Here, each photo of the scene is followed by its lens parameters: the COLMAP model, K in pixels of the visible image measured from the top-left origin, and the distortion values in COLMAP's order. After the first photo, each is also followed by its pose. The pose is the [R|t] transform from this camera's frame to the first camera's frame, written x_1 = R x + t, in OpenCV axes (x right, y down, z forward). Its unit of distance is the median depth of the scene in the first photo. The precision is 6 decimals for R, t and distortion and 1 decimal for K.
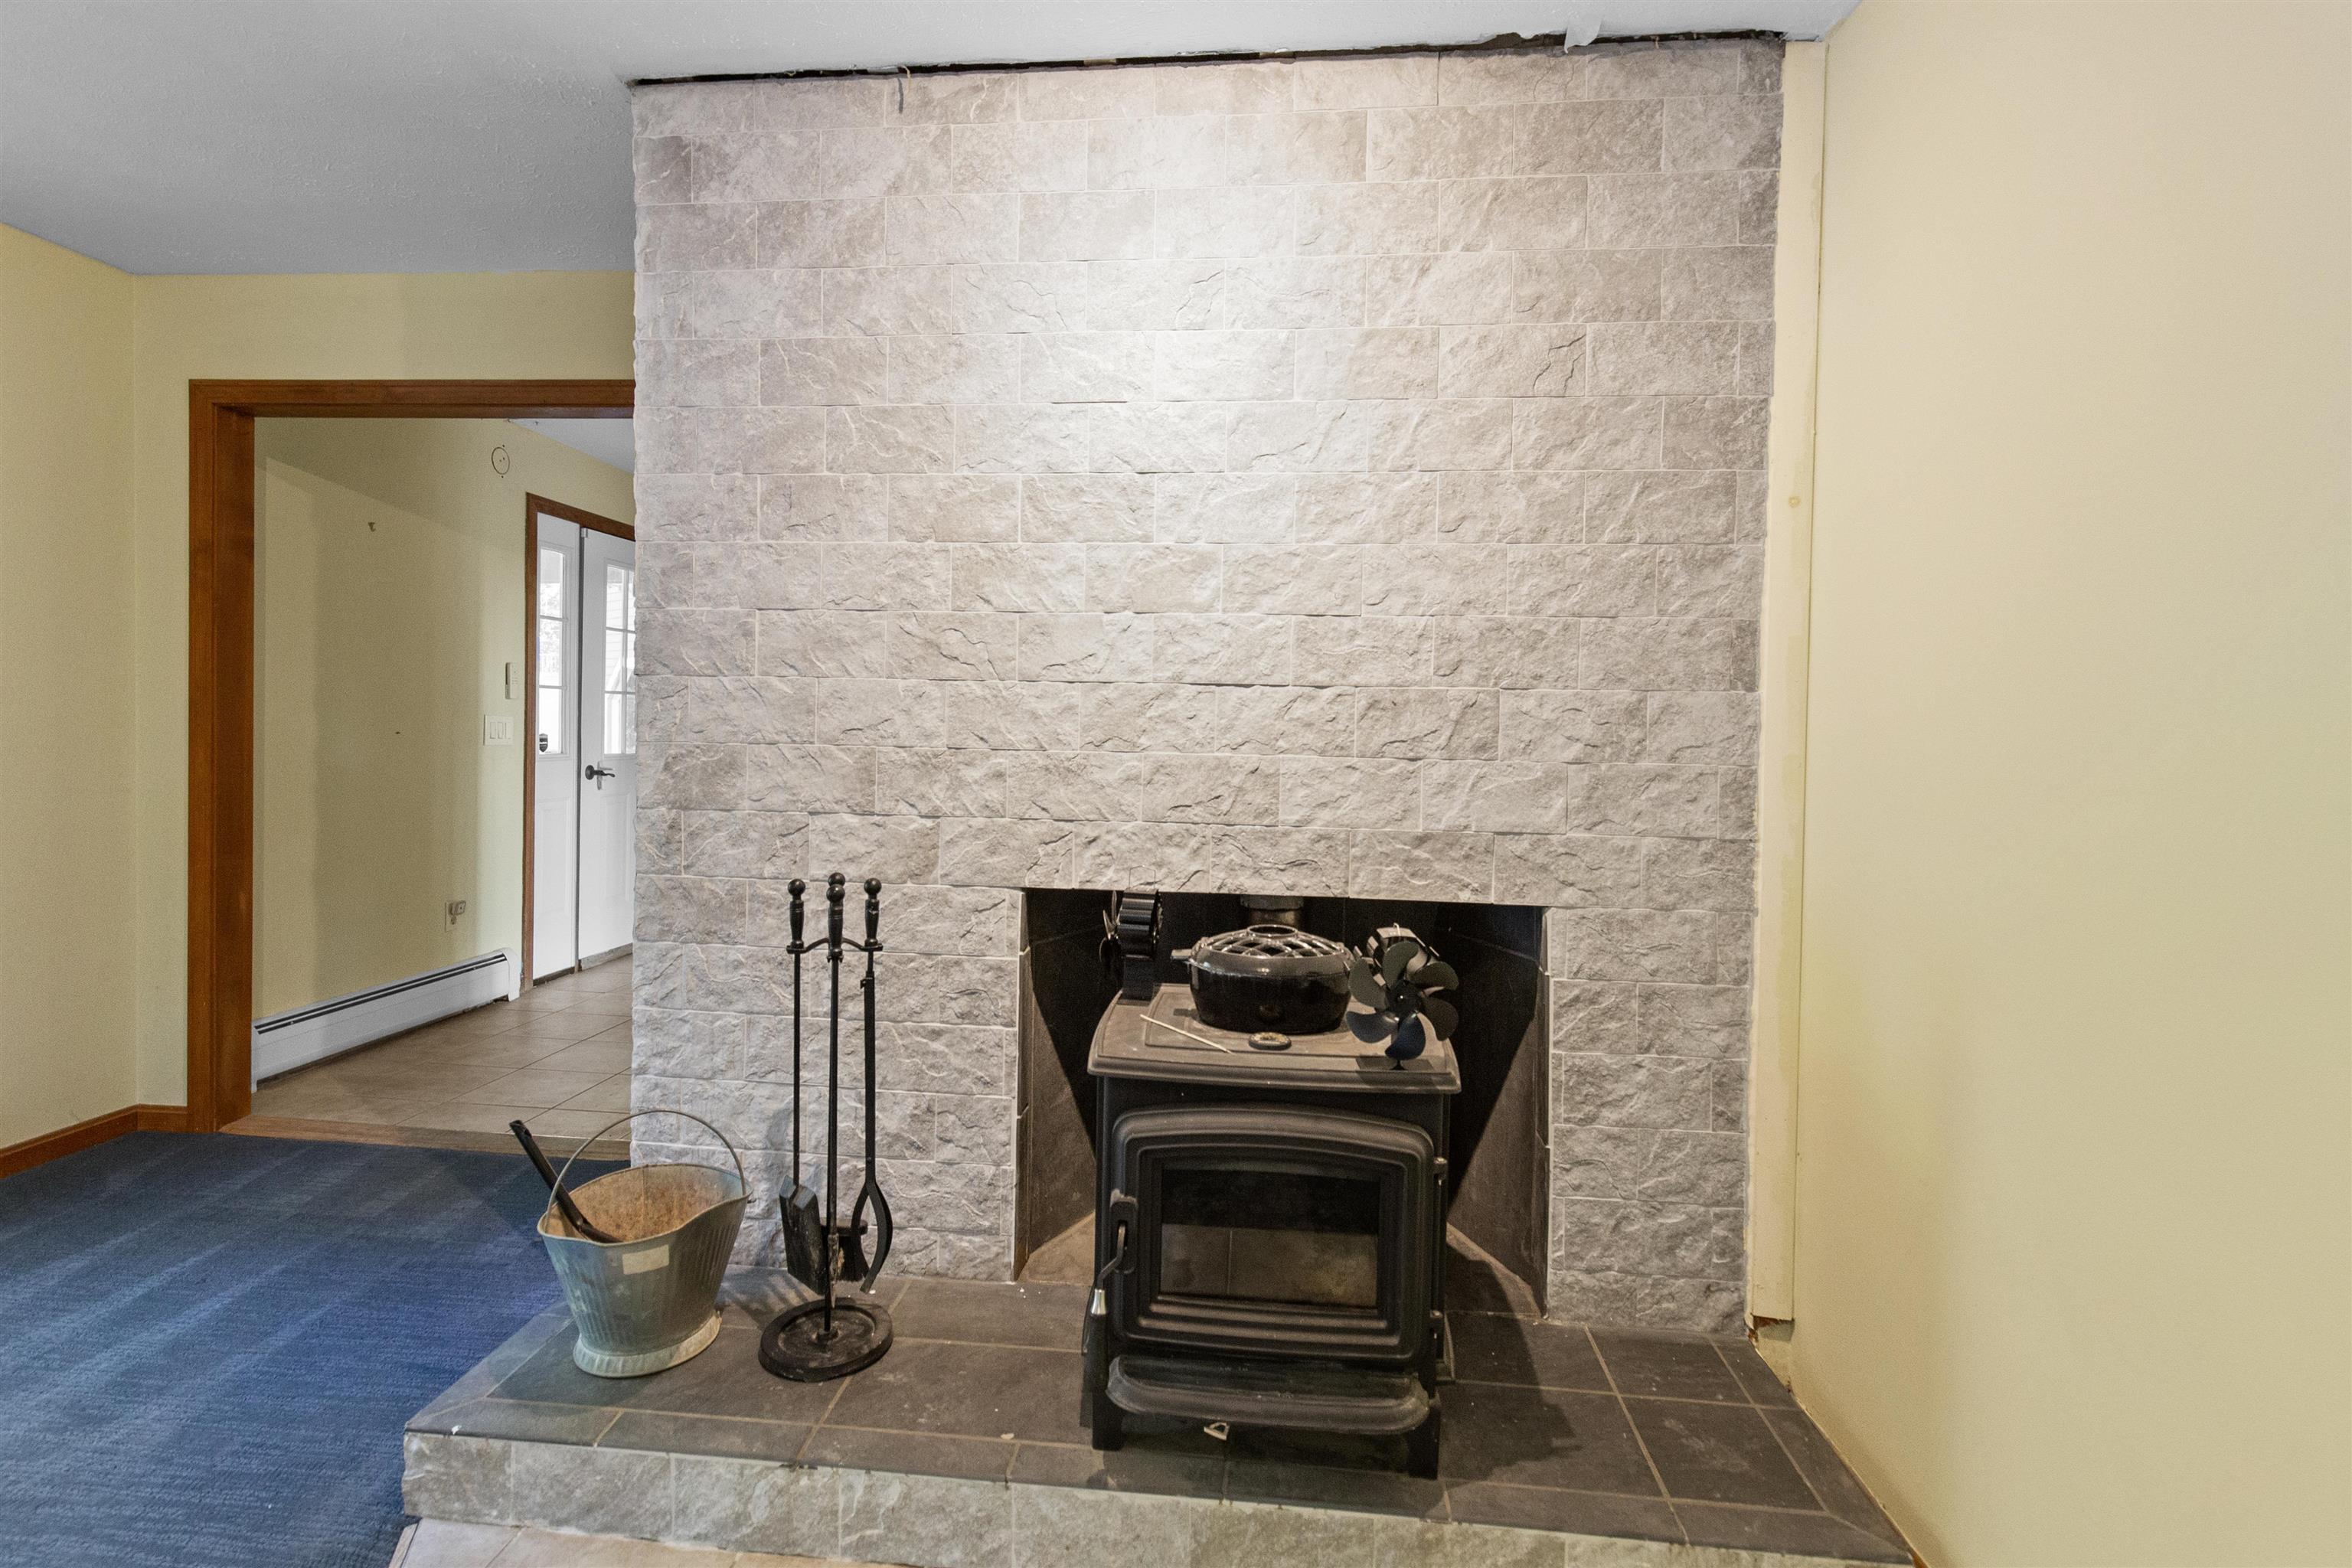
lens RADIAL K [[1134.5, 0, 1150.7], [0, 1134.5, 748.6], [0, 0, 1]] dist [0.009318, -0.002151]
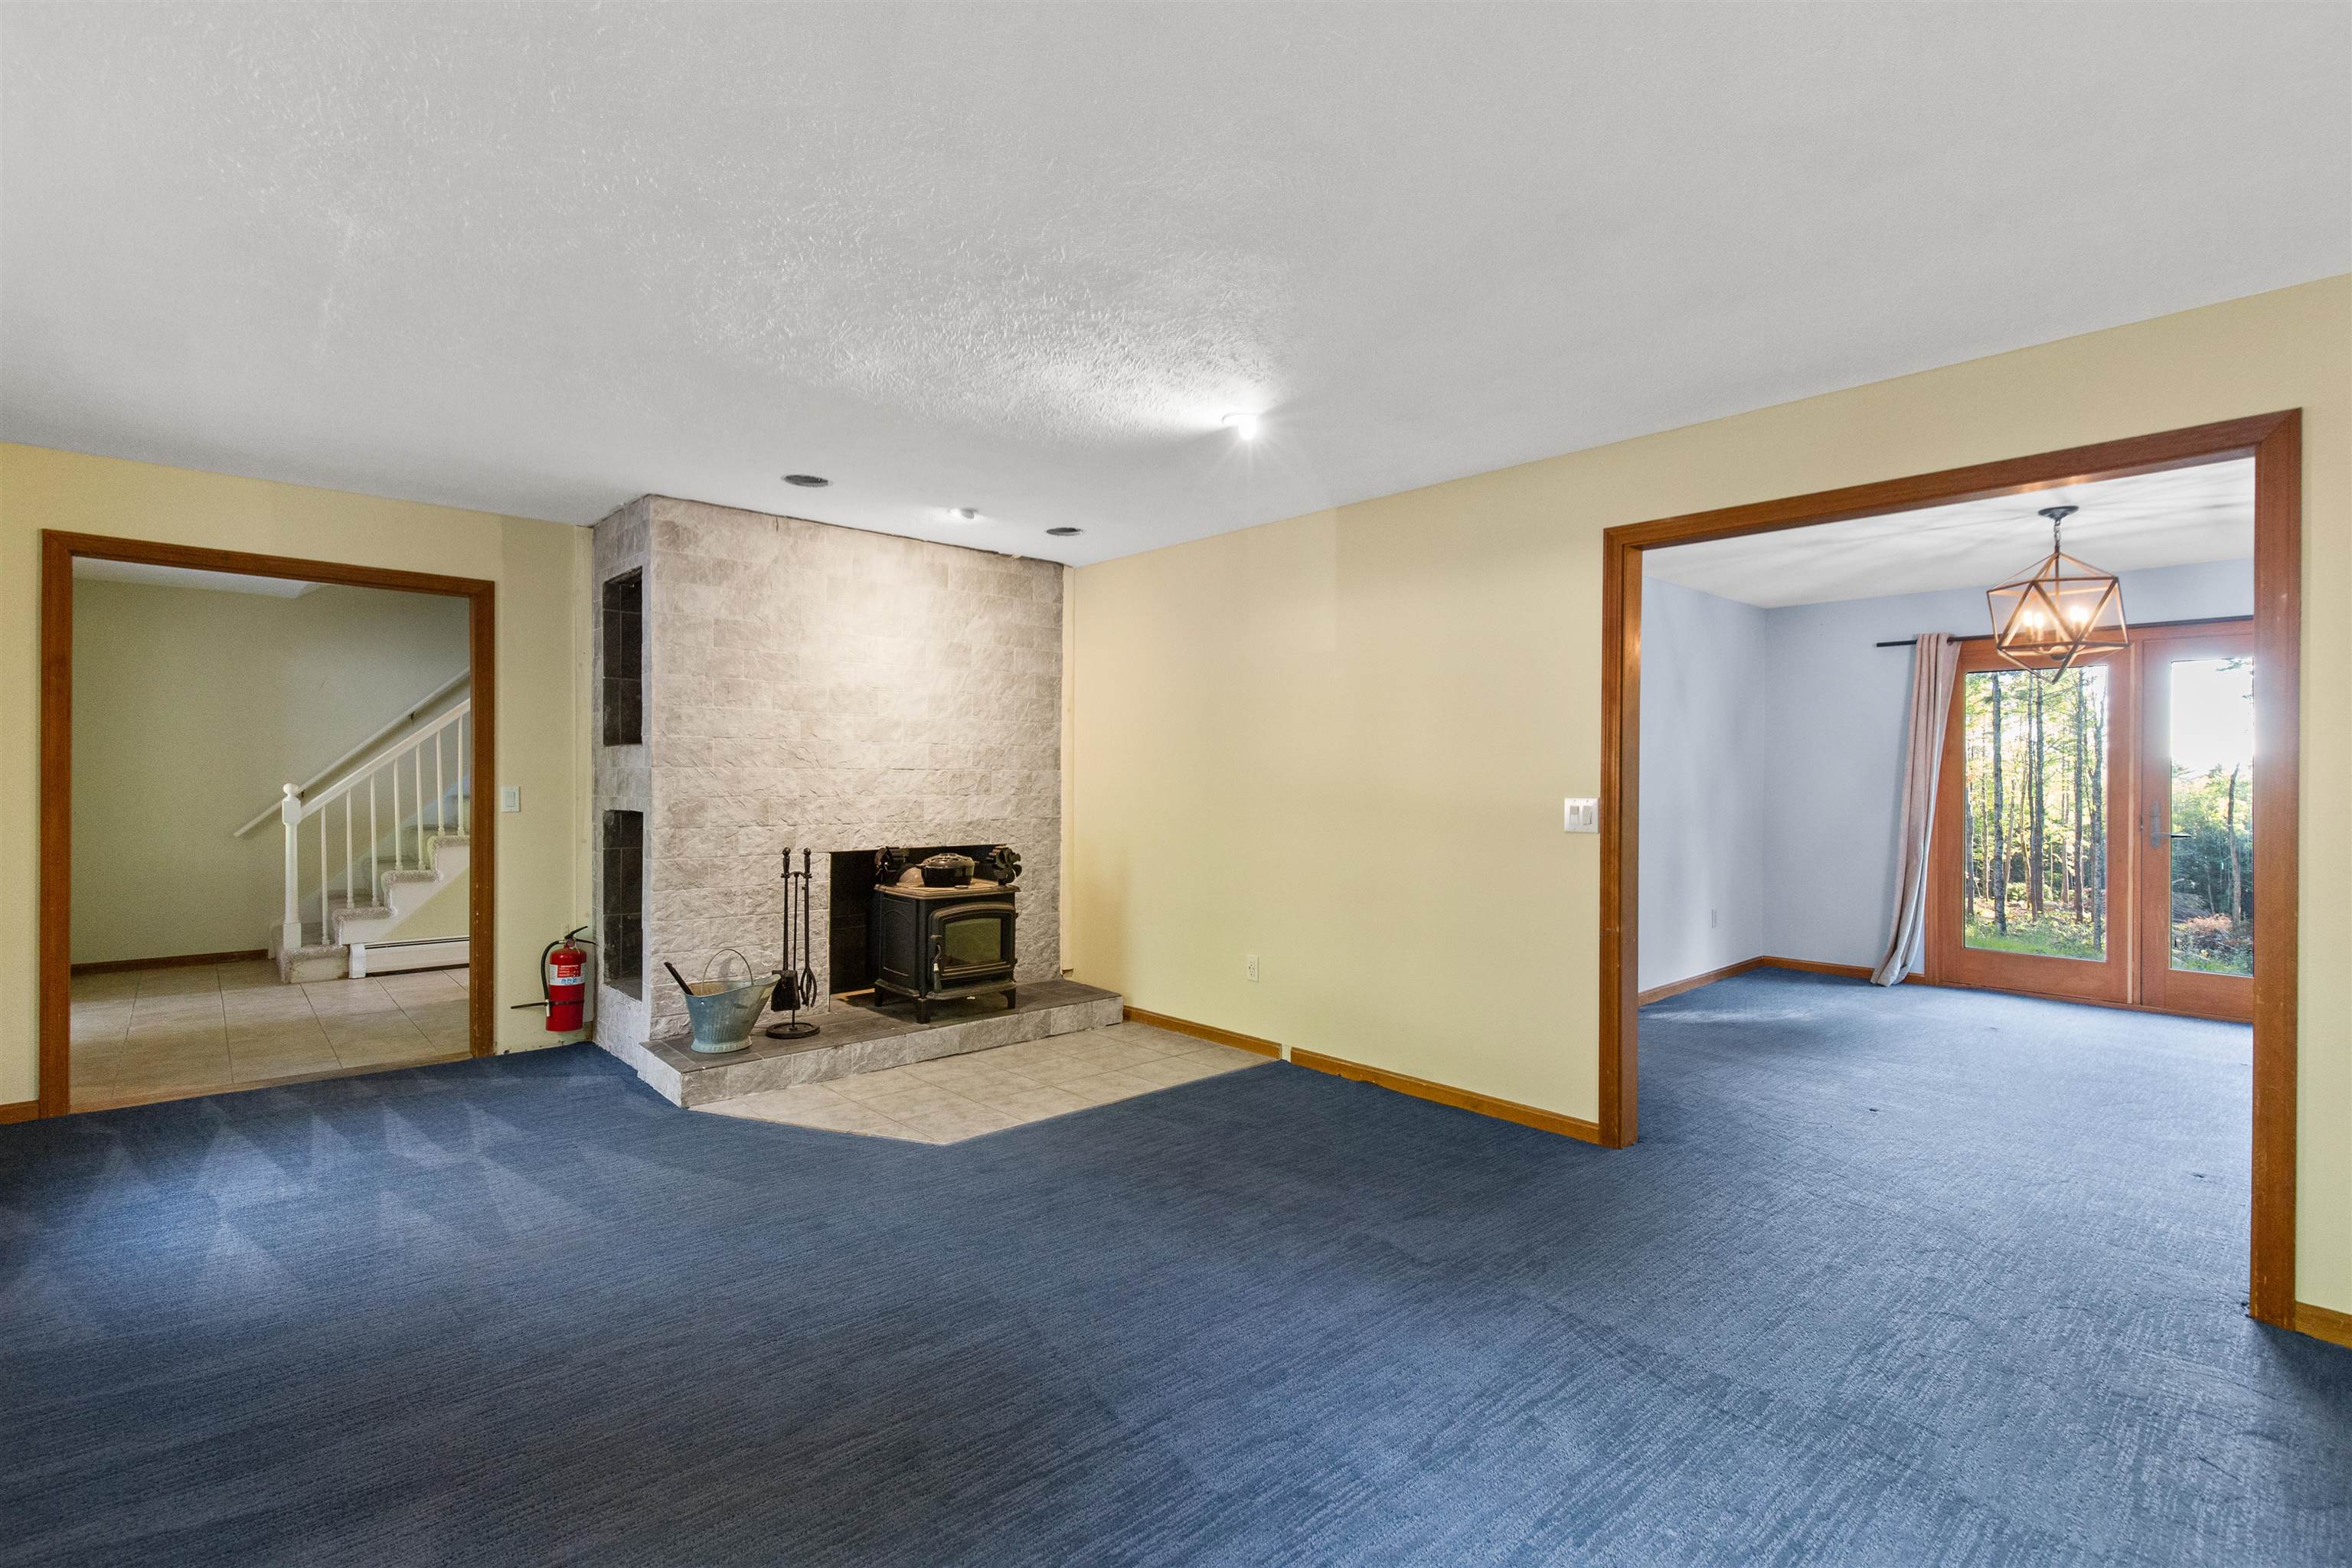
lens RADIAL K [[1078.6, 0, 1213.2], [0, 1078.6, 777.1], [0, 0, 1]] dist [0.016042, -0.000198]
pose [[0.644040, -0.016875, 0.764806, -1.433425], [0.020023, 0.999786, 0.005198, -0.037639], [-0.764730, 0.011966, 0.644240, -1.205361]]
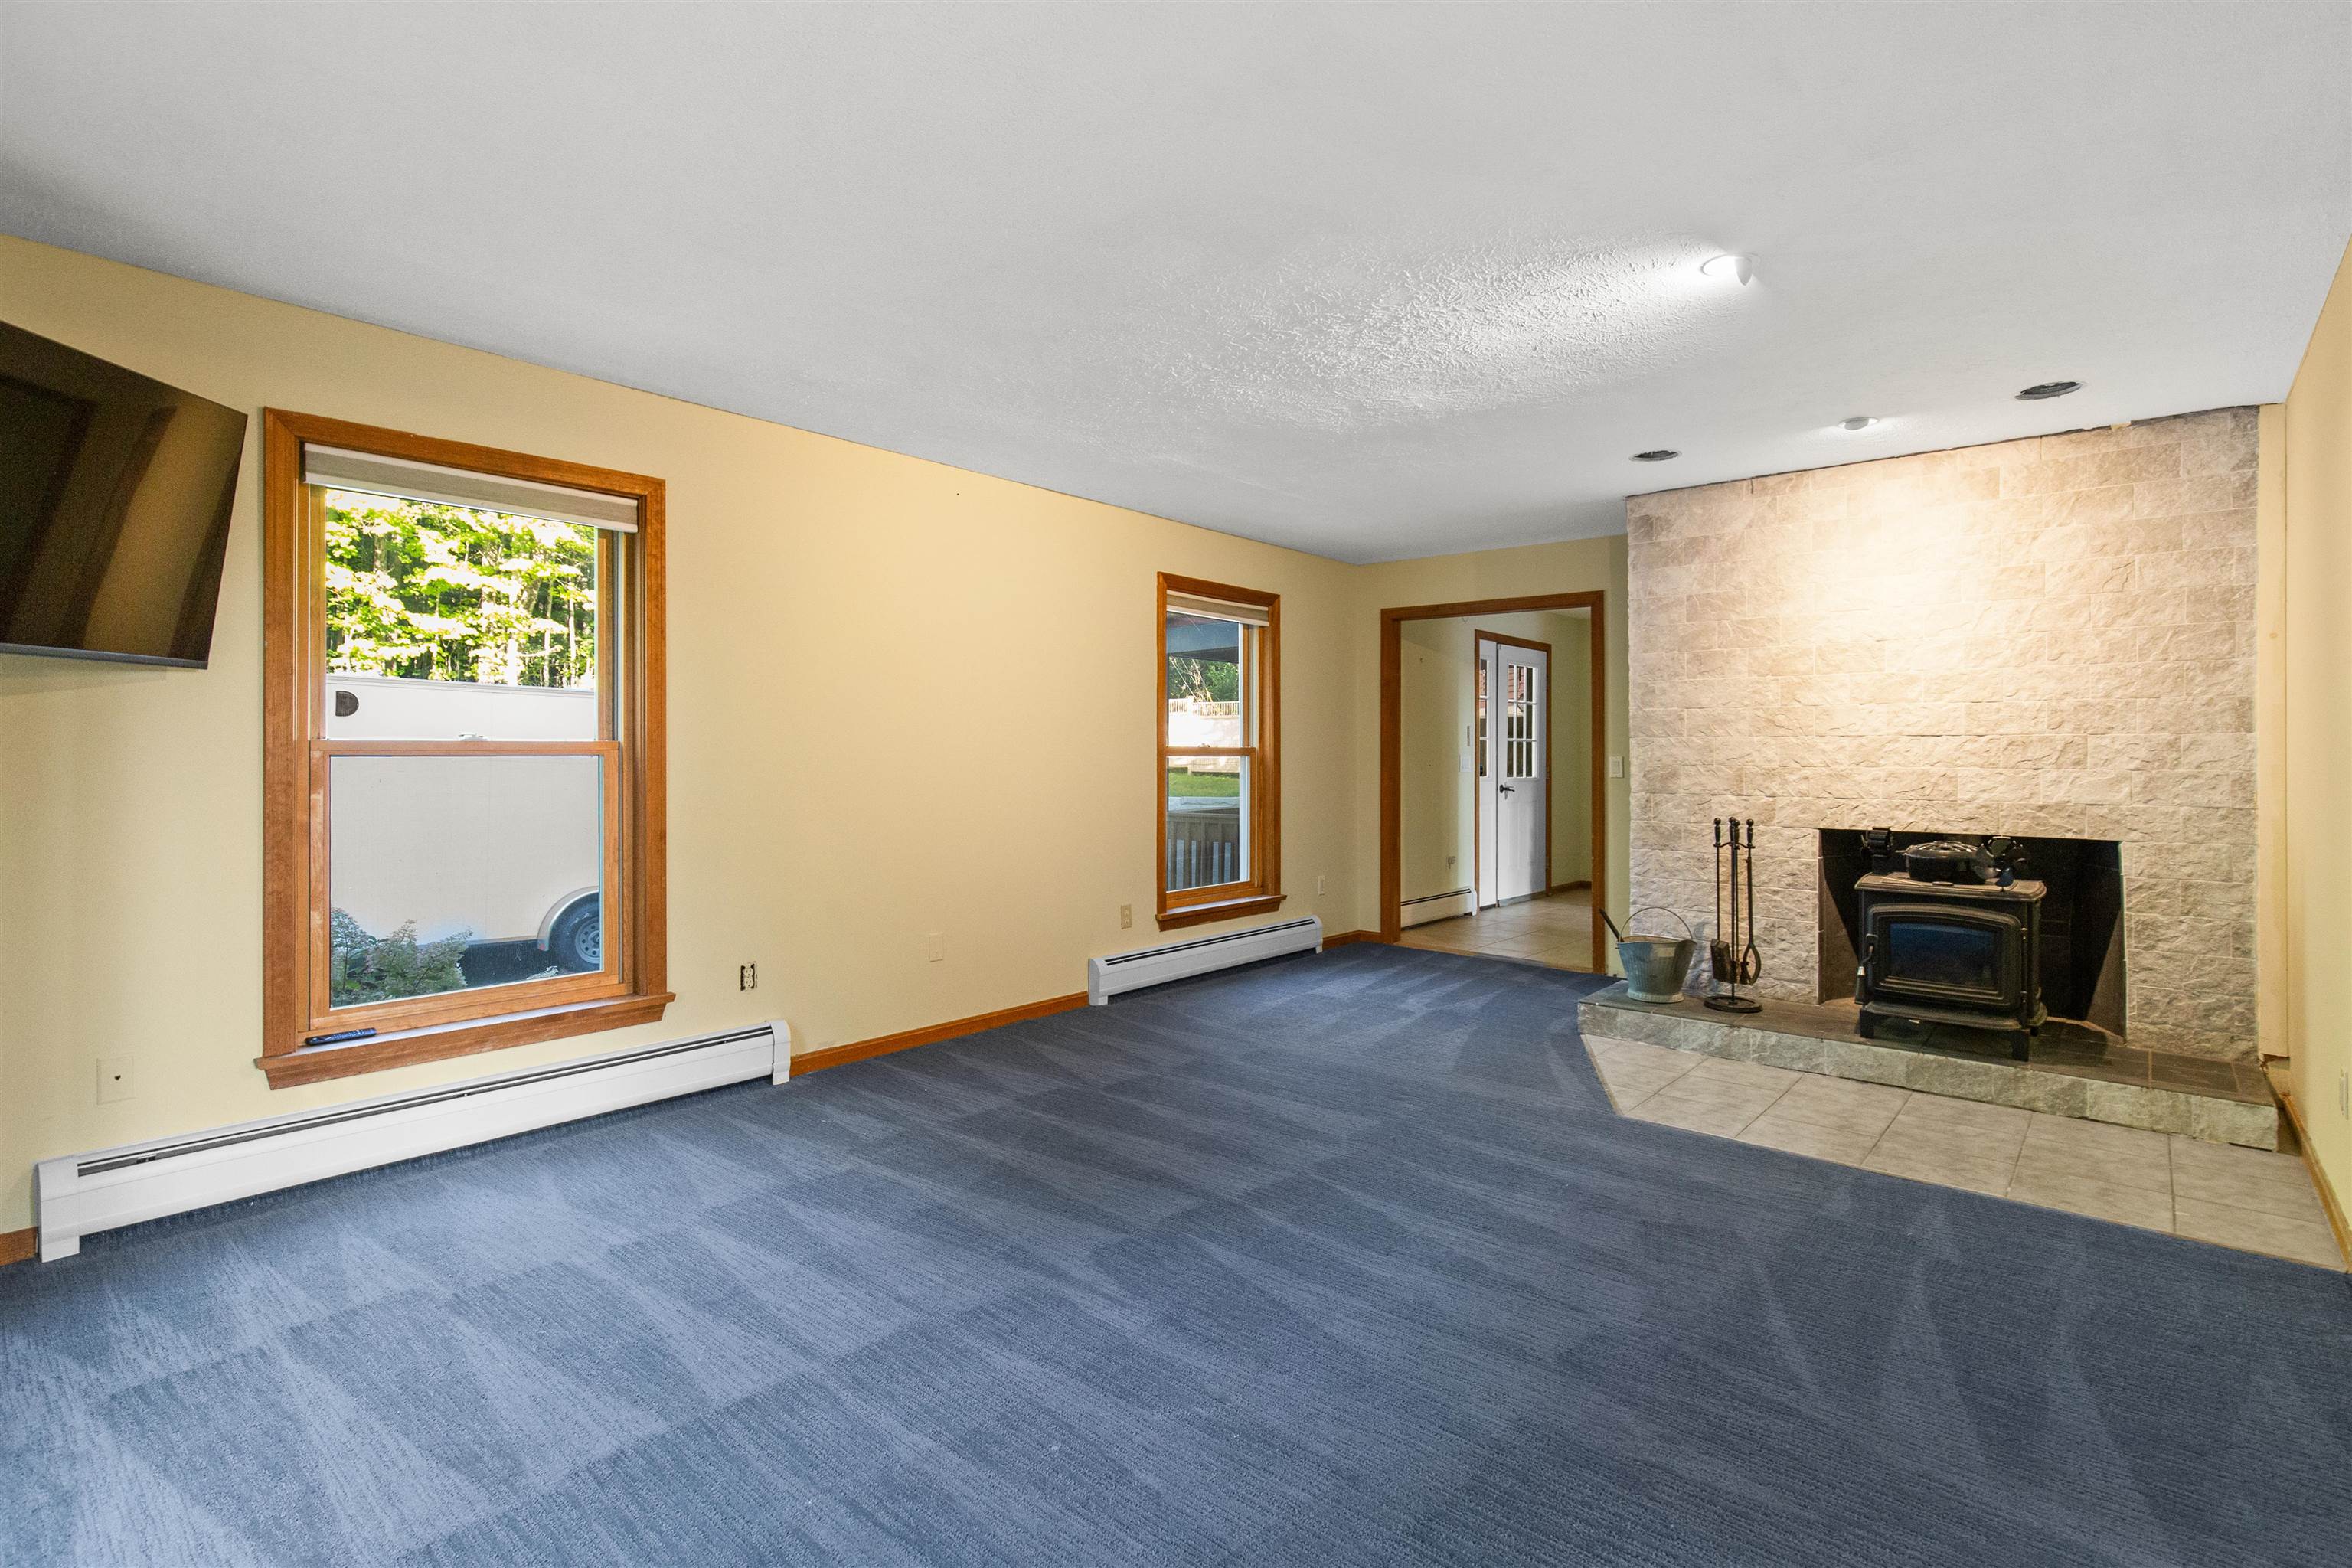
lens RADIAL K [[1134.5, 0, 1150.7], [0, 1134.5, 748.6], [0, 0, 1]] dist [0.009318, -0.002151]
pose [[0.818990, -0.019279, -0.573484, 0.101777], [0.001741, 0.999514, -0.031115, 0.034447], [0.573806, 0.024484, 0.818626, -1.667064]]
